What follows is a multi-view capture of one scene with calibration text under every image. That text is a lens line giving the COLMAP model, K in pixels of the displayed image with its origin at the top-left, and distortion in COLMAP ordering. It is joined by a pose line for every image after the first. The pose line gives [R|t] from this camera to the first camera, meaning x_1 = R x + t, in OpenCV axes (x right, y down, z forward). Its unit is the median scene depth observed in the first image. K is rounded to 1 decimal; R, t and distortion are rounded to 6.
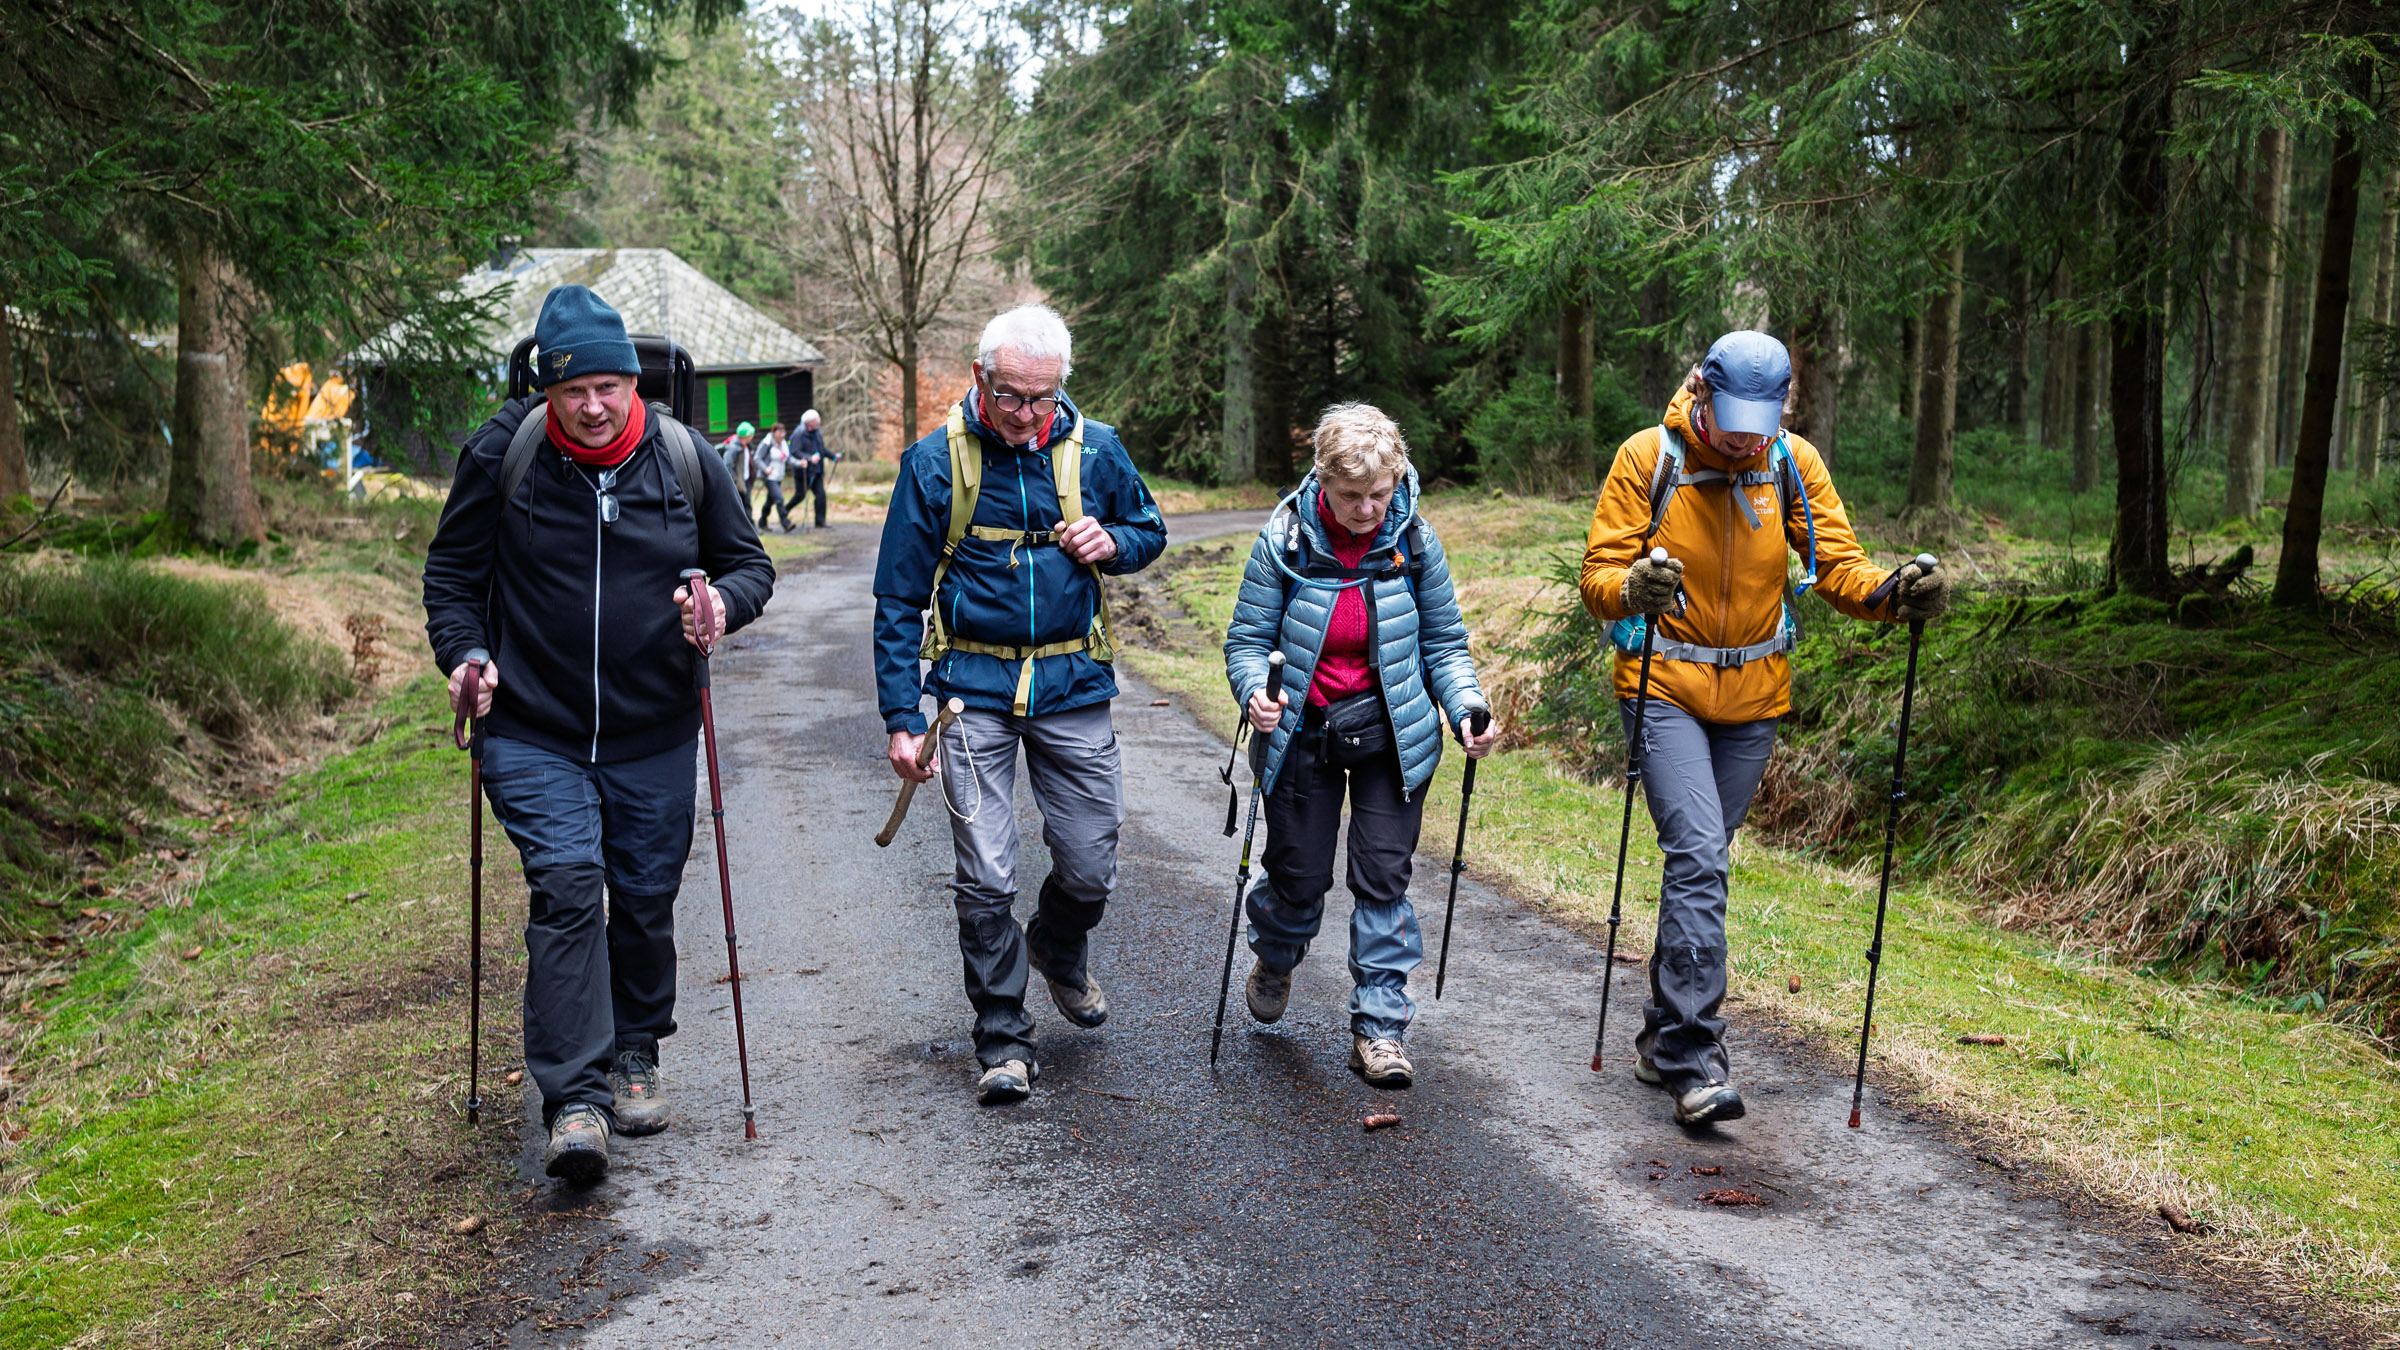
lens RADIAL K [[2832.4, 0, 1200.0], [0, 2832.4, 675.0], [0, 0, 1]] dist [0.005118, 0.002339]
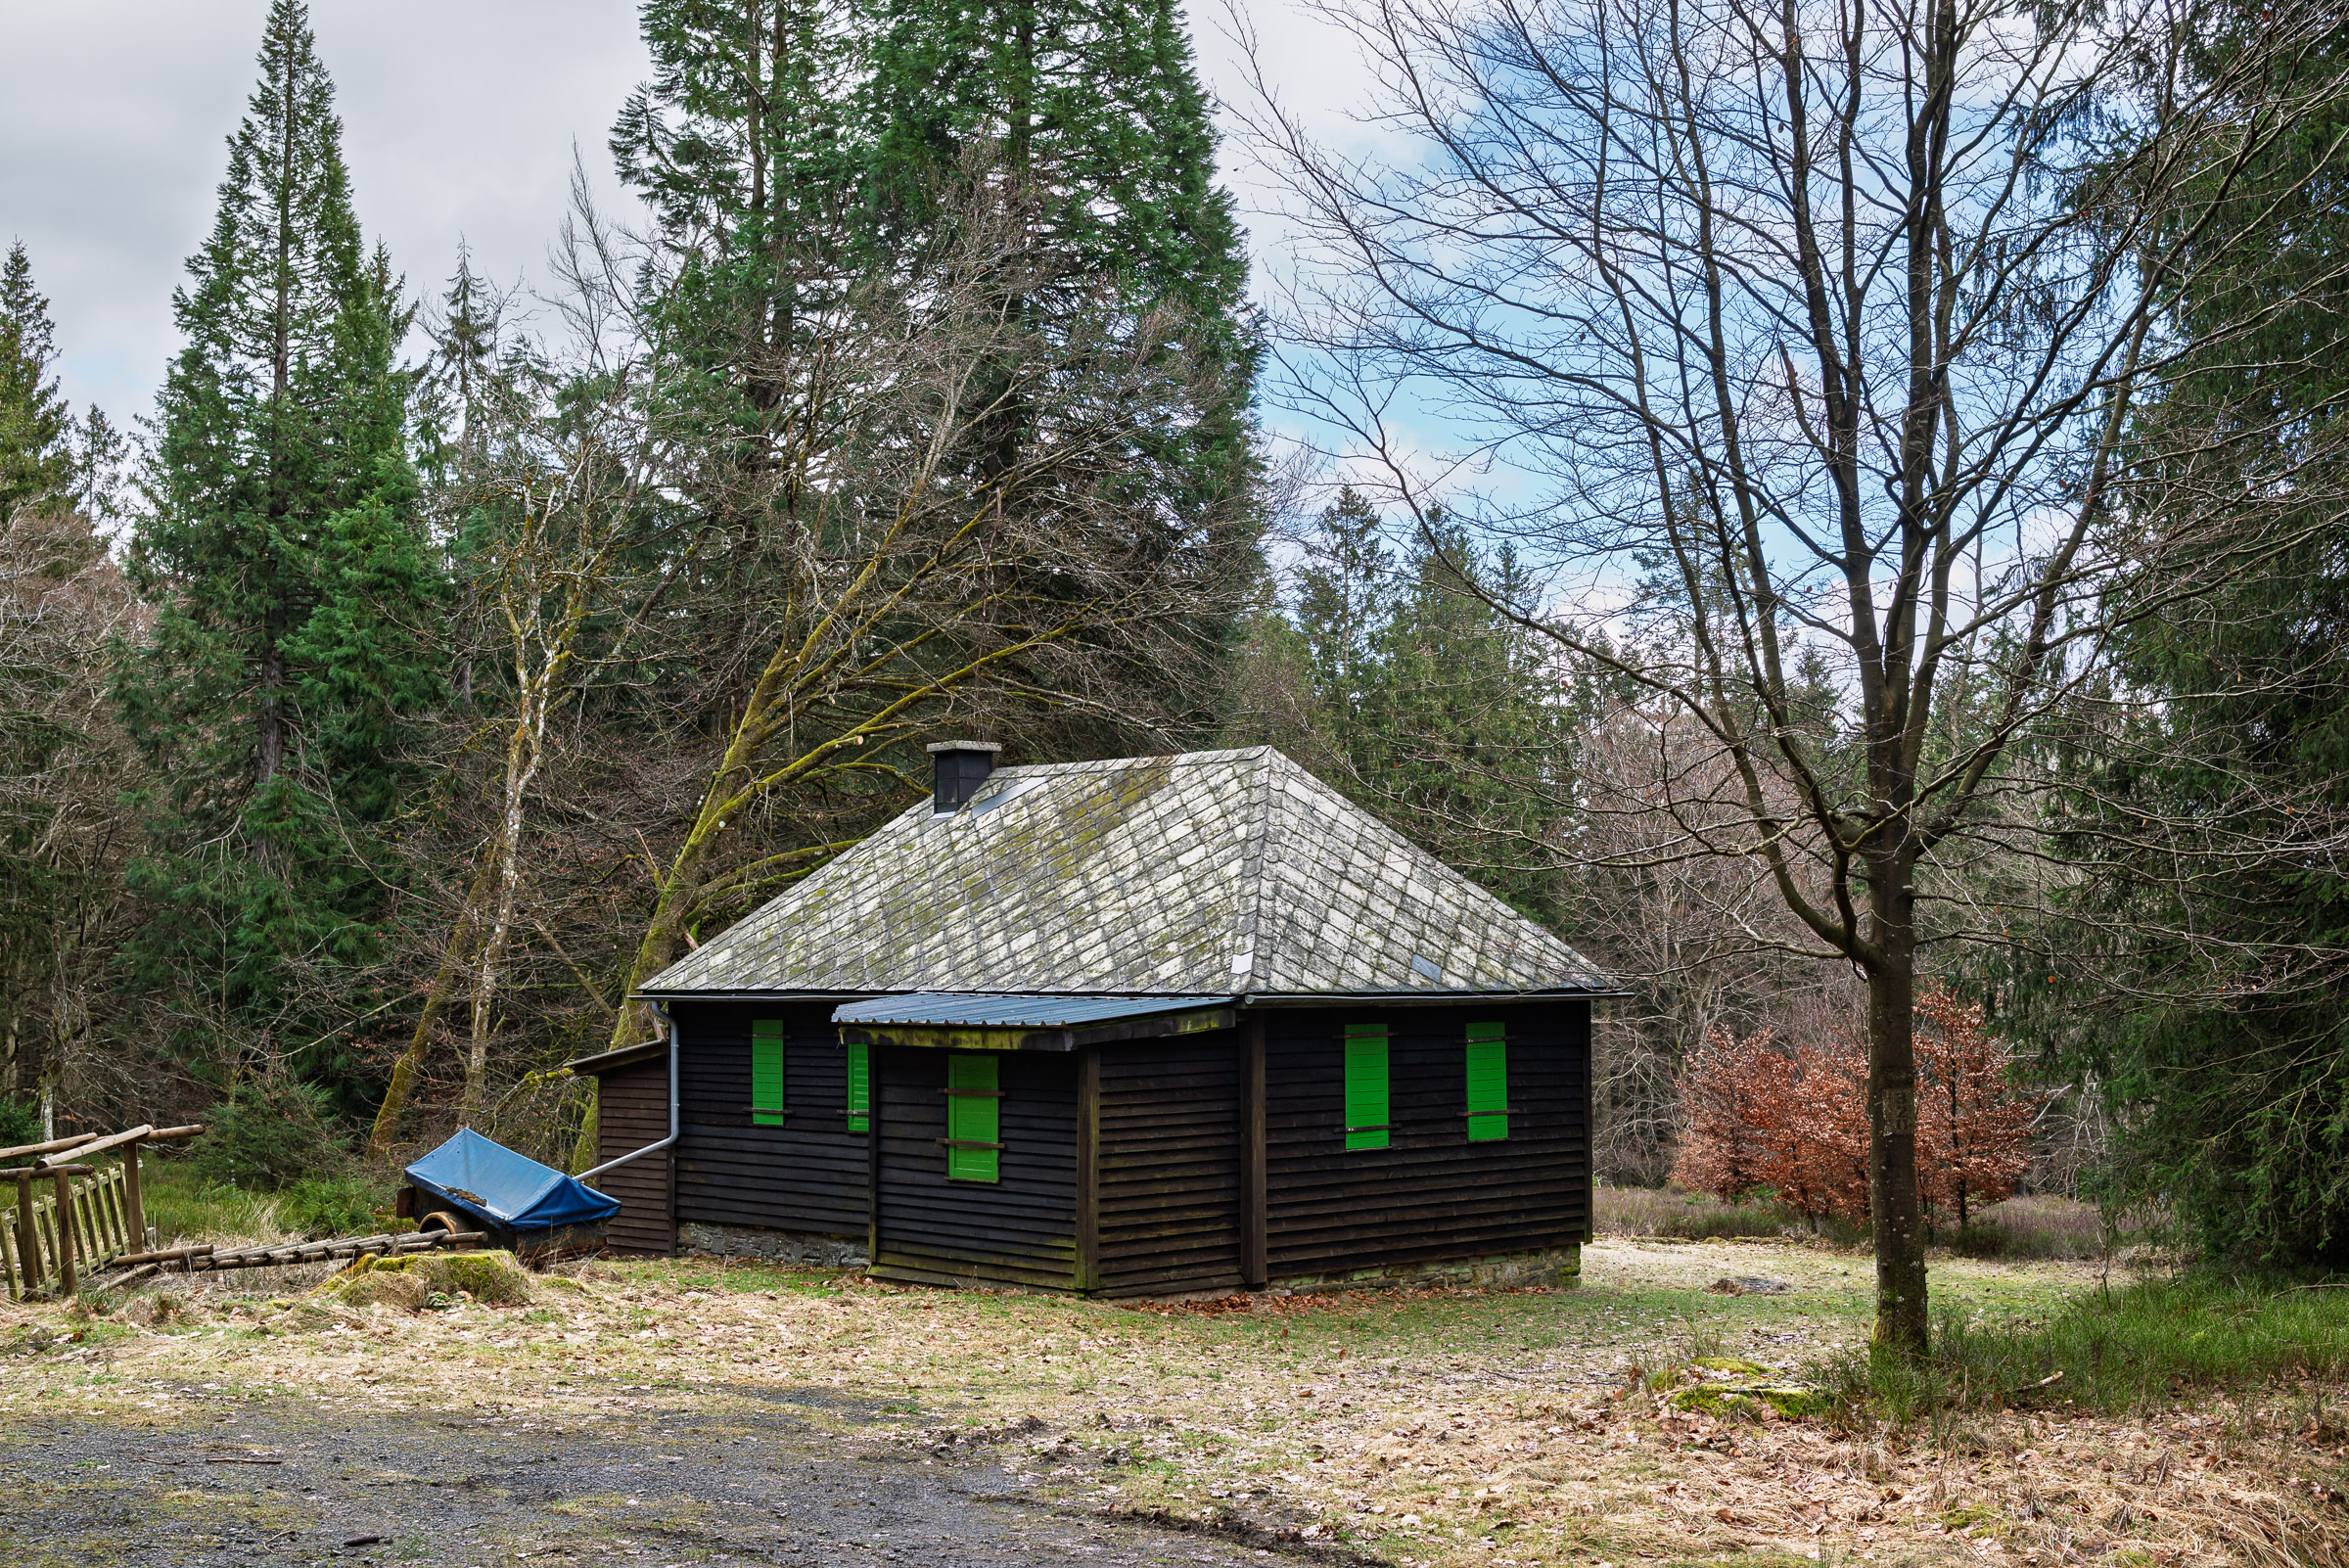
lens RADIAL K [[2653.4, 0, 1174.5], [0, 2653.4, 784.0], [0, 0, 1]] dist [-0.003378, 0.010554]
pose [[0.959235, -0.020353, -0.281877, -0.084664], [-0.040906, 0.976901, -0.209741, -0.054761], [0.279635, 0.212722, 0.936244, 0.606974]]
